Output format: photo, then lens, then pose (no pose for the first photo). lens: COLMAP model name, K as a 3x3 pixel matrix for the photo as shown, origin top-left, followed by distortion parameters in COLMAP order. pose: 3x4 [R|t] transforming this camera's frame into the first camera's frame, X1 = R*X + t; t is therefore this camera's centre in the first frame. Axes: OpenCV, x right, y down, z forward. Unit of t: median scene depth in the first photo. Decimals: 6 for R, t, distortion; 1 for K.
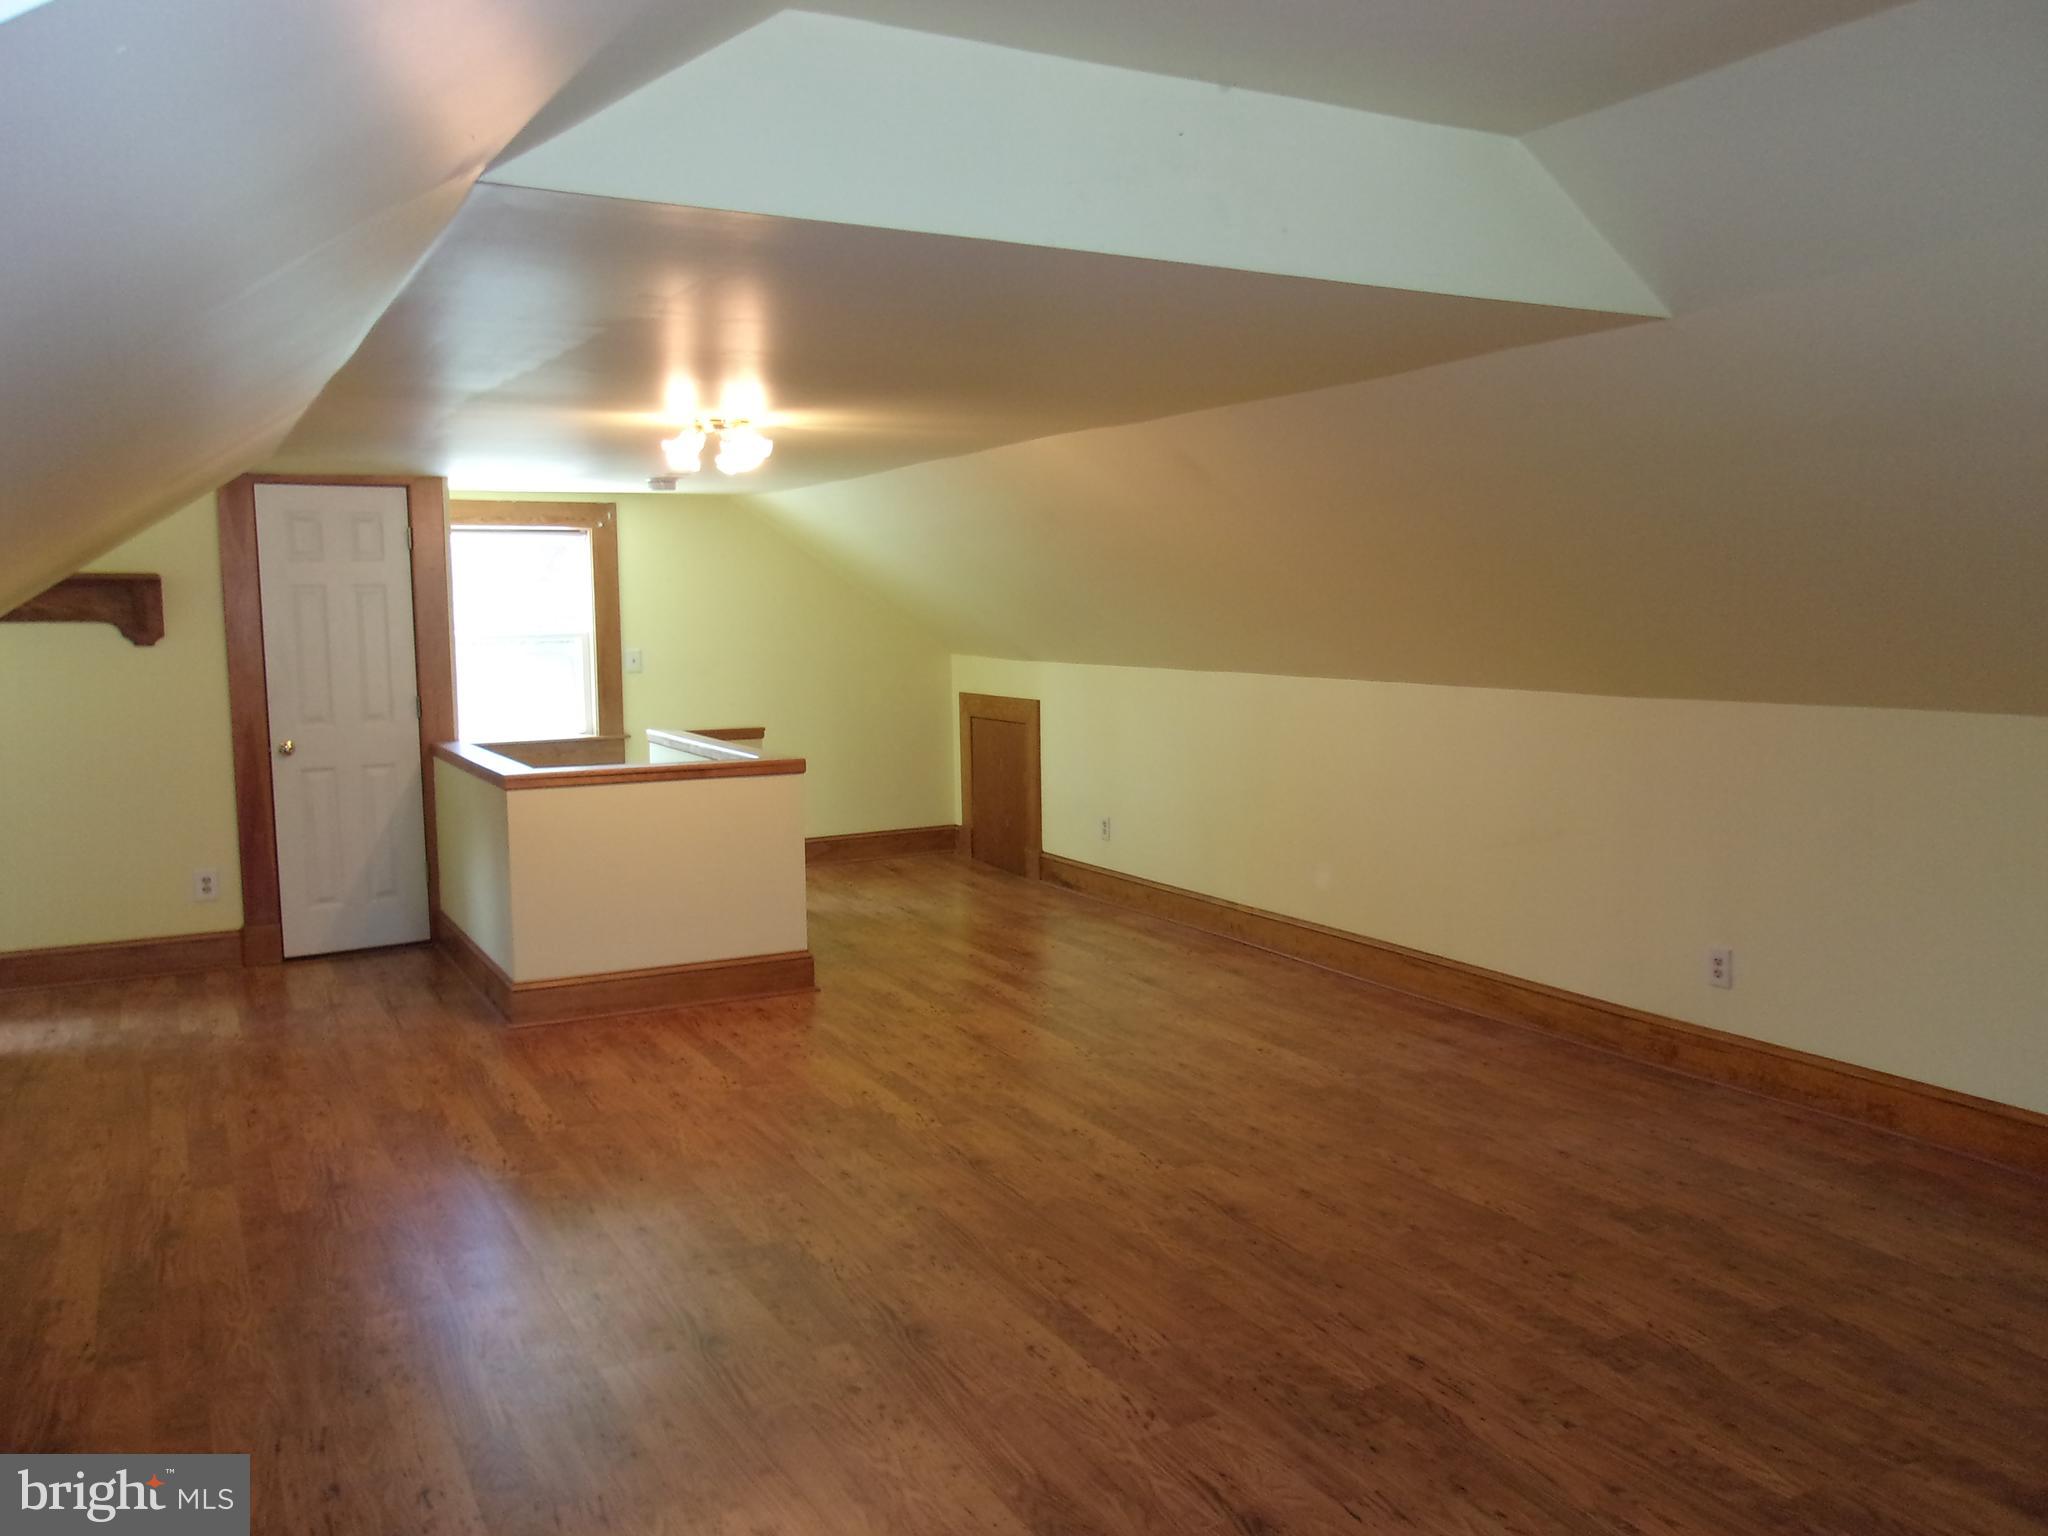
lens RADIAL K [[1602.0, 0, 1034.1], [0, 1602.0, 772.9], [0, 0, 1]] dist [-0.022656, 0.046101]
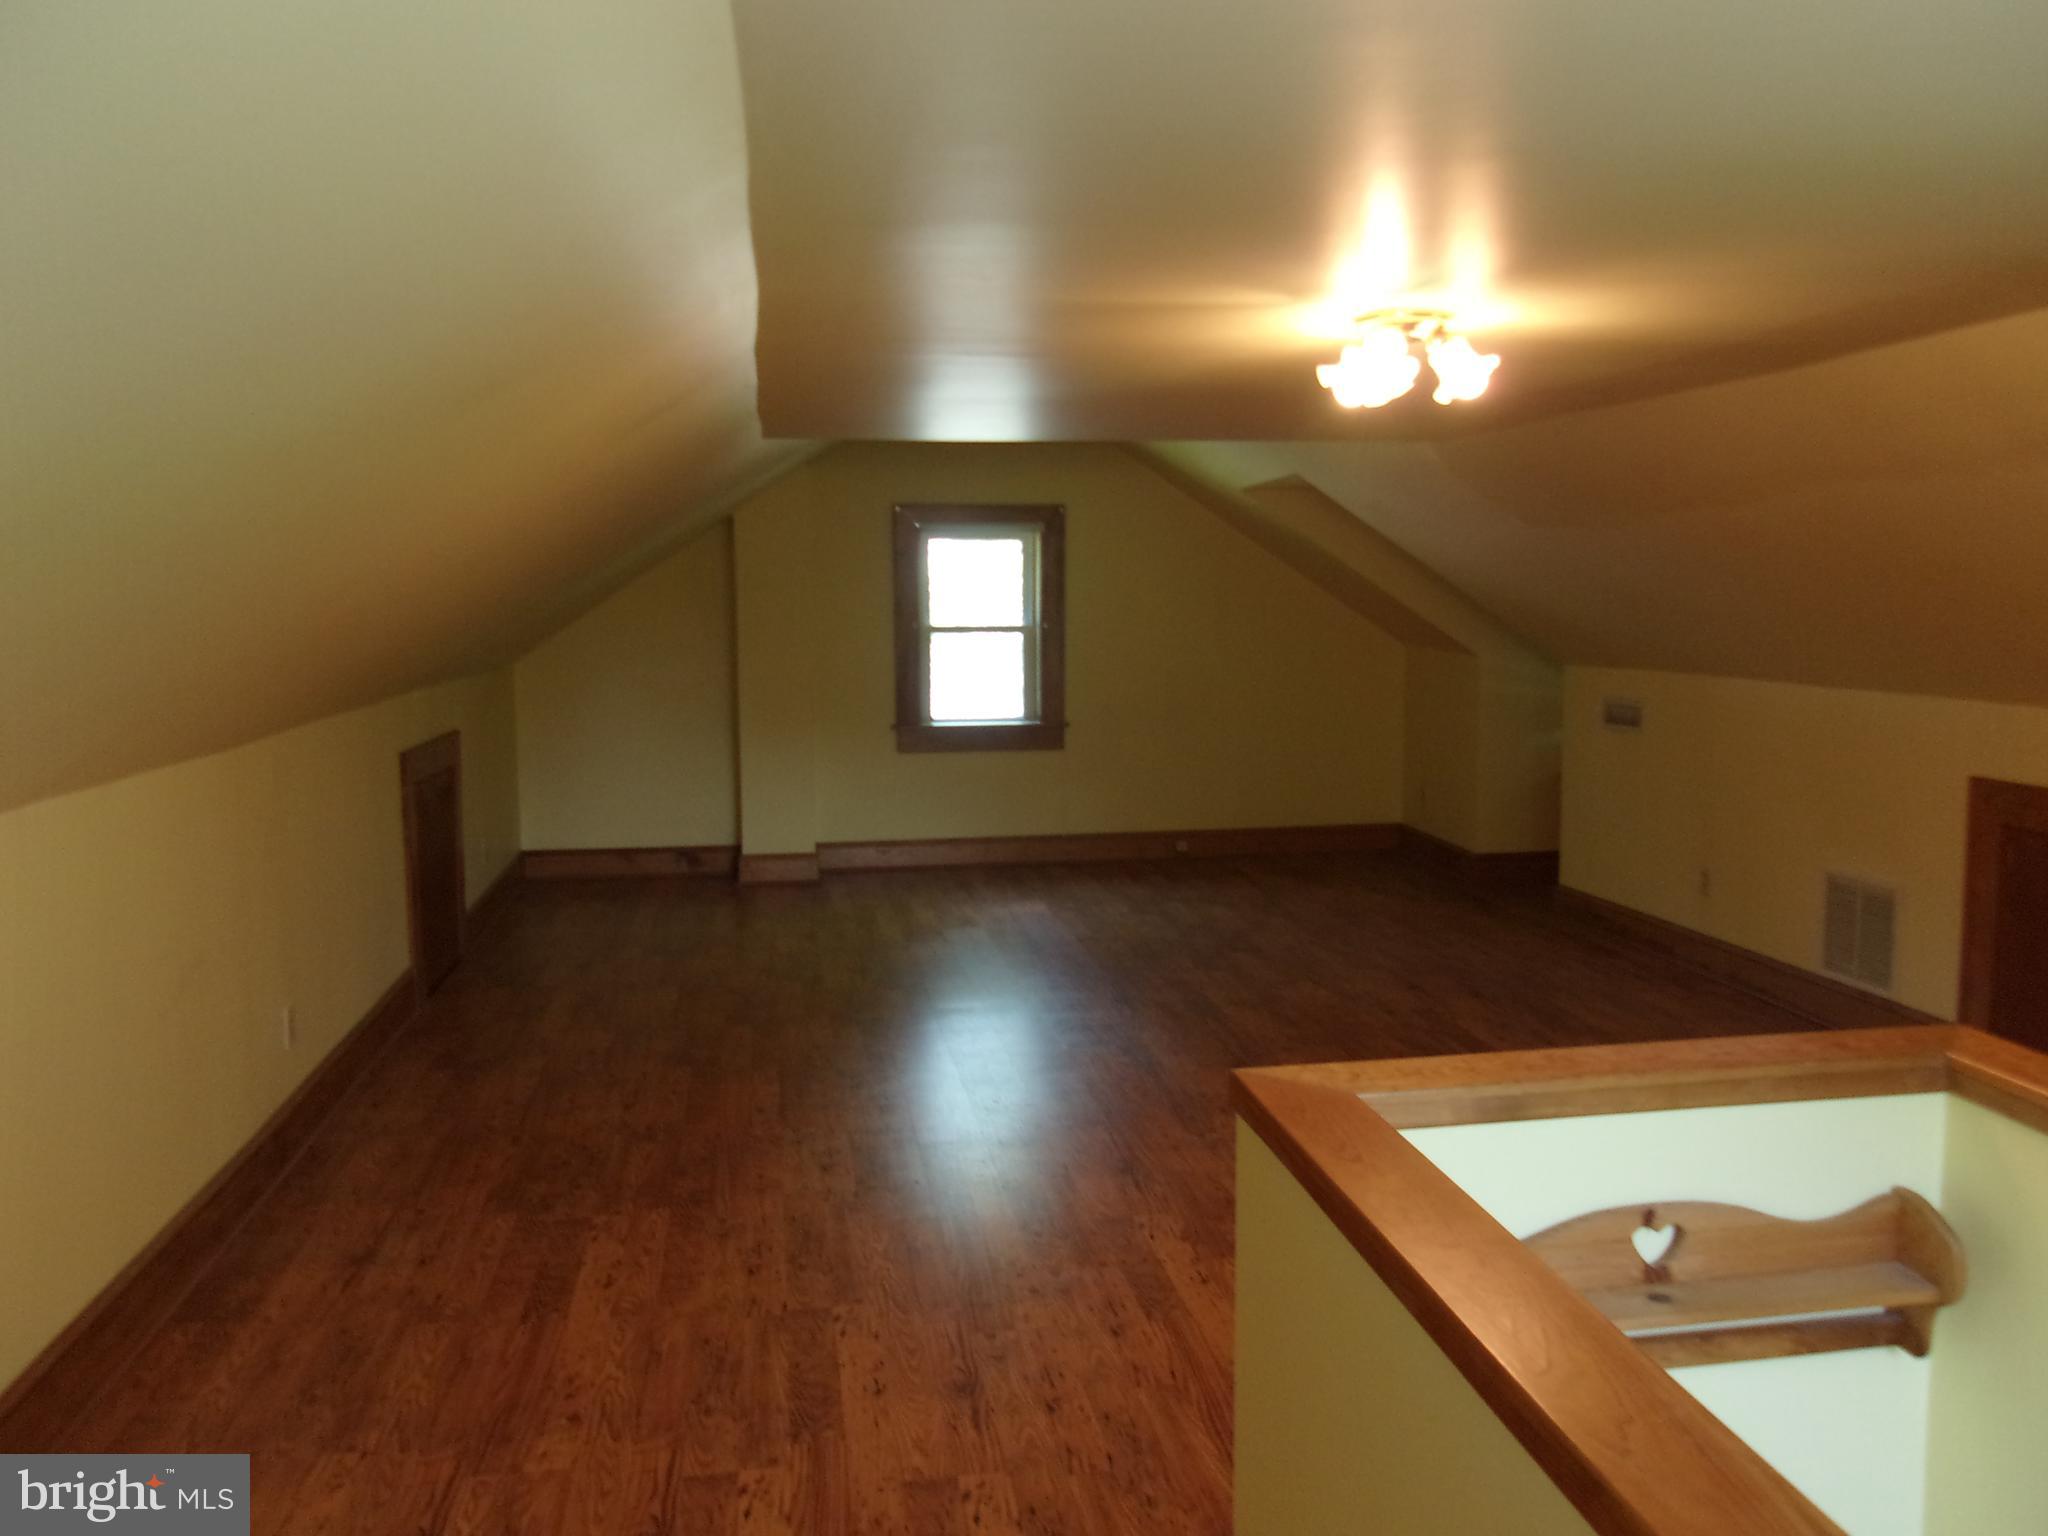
lens RADIAL K [[1602.0, 0, 1041.0], [0, 1602.0, 763.6], [0, 0, 1]] dist [-0.022656, 0.046101]
pose [[-0.943554, -0.019533, 0.330643, -0.247359], [0.050697, 0.977980, 0.202448, -0.167894], [-0.327316, 0.207784, -0.921786, 1.495388]]
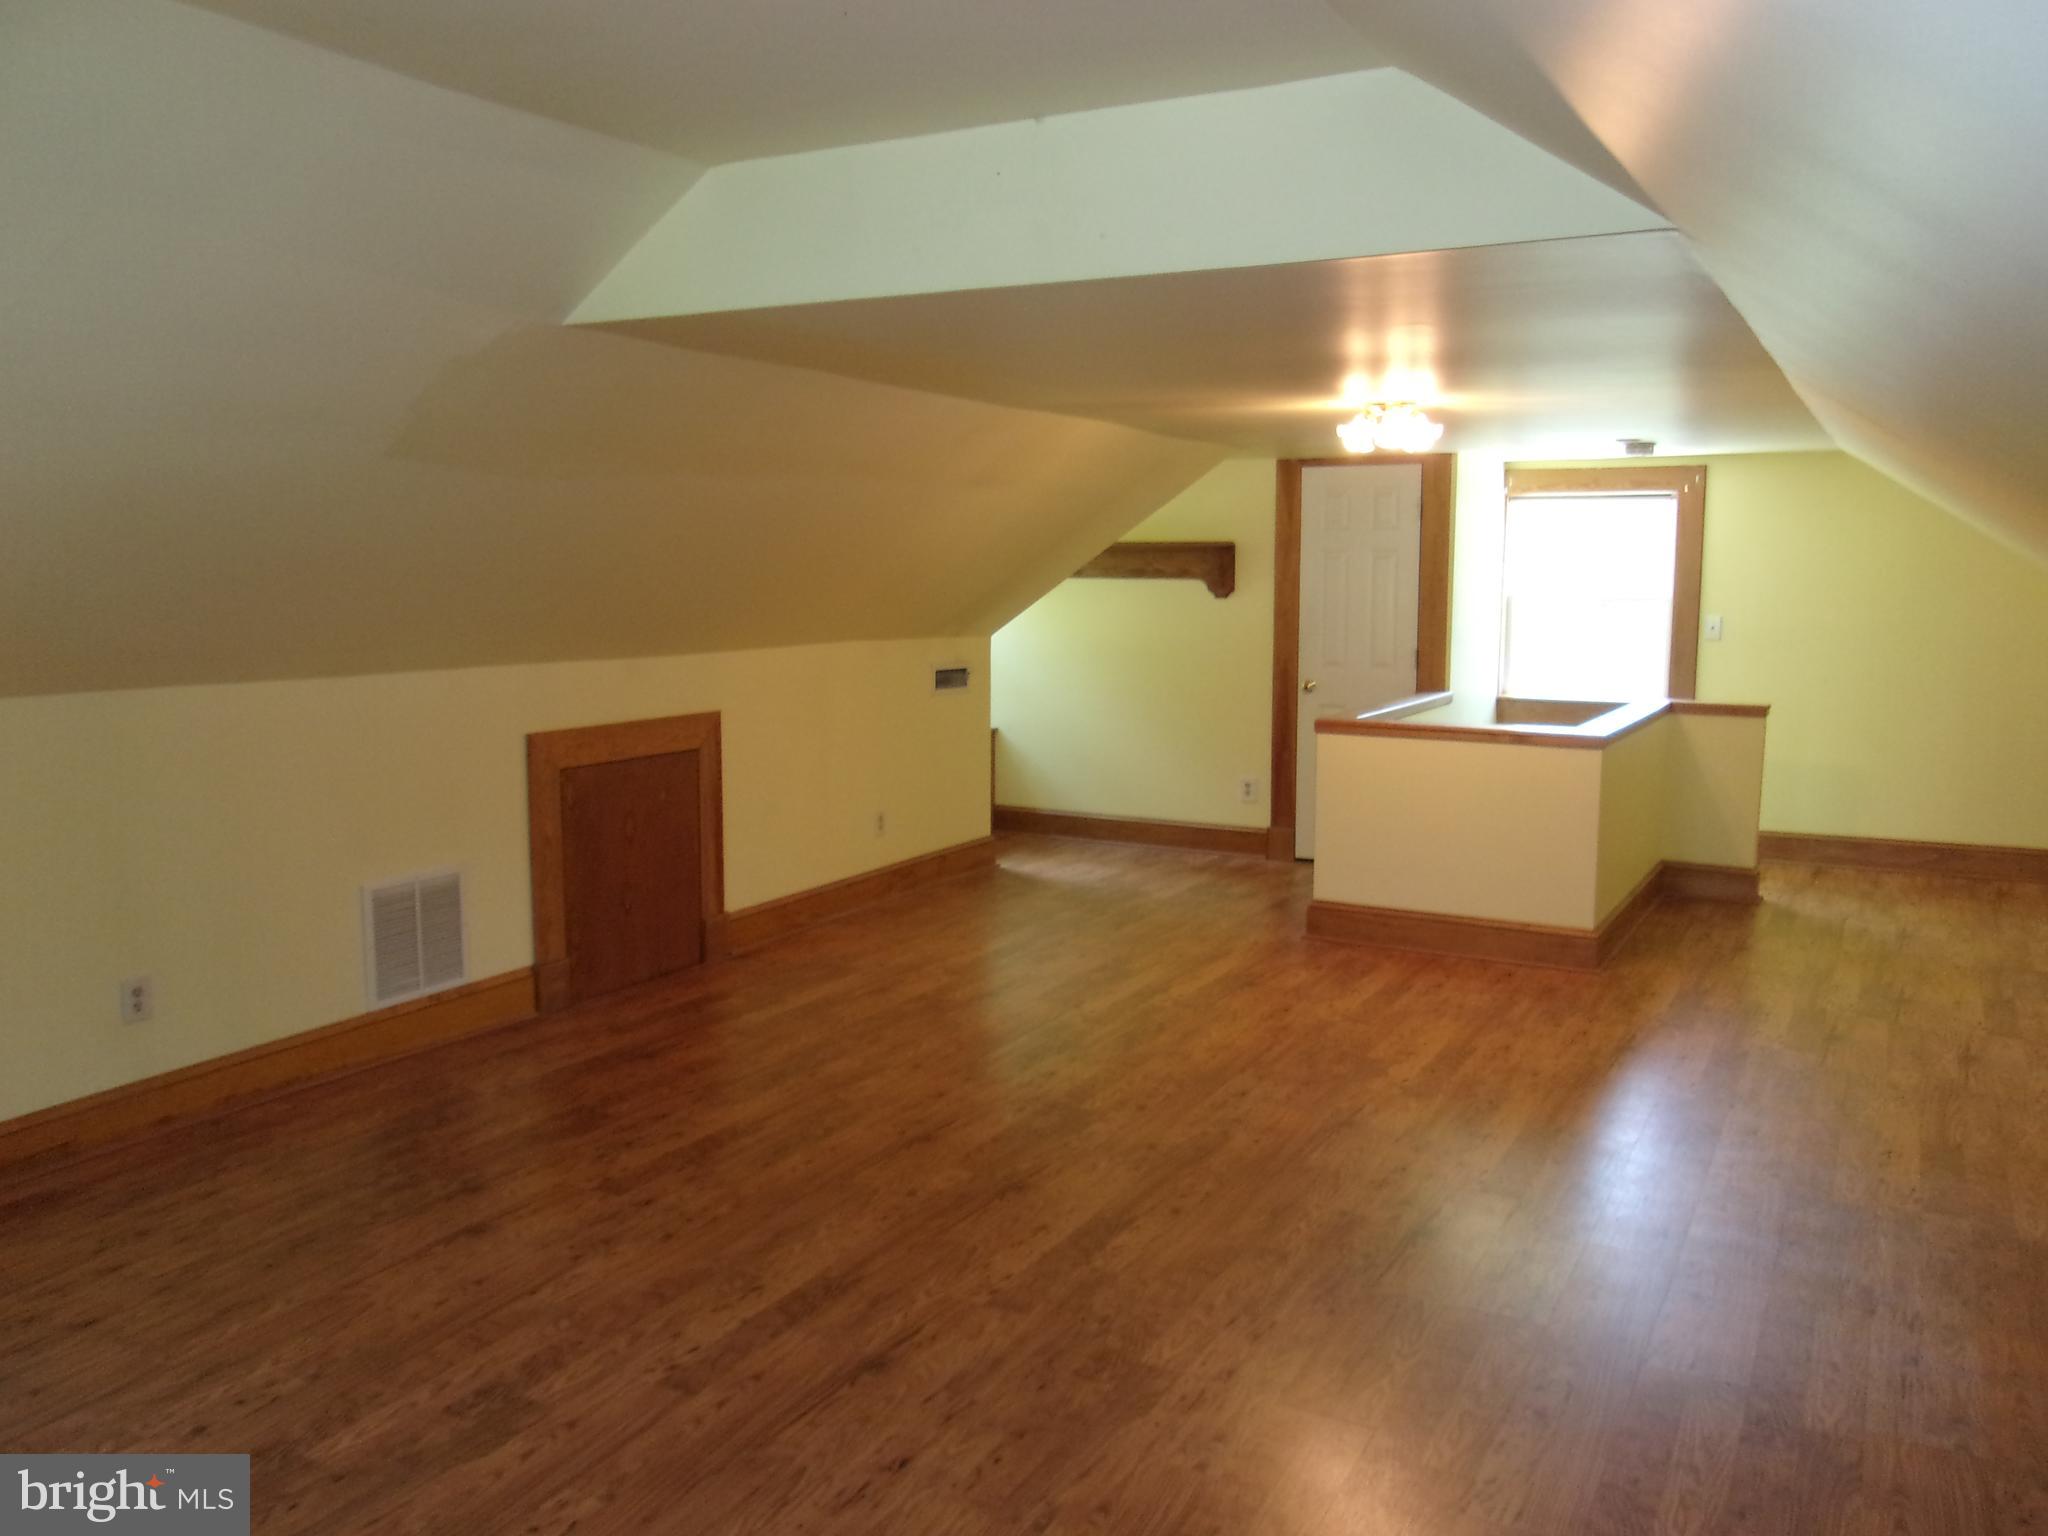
lens RADIAL K [[1602.0, 0, 1022.1], [0, 1602.0, 764.0], [0, 0, 1]] dist [-0.022656, 0.046101]
pose [[0.531193, 0.116338, -0.839226, 0.544671], [-0.096031, 0.992412, 0.076790, -0.035680], [0.841791, 0.039801, 0.538334, 0.207081]]
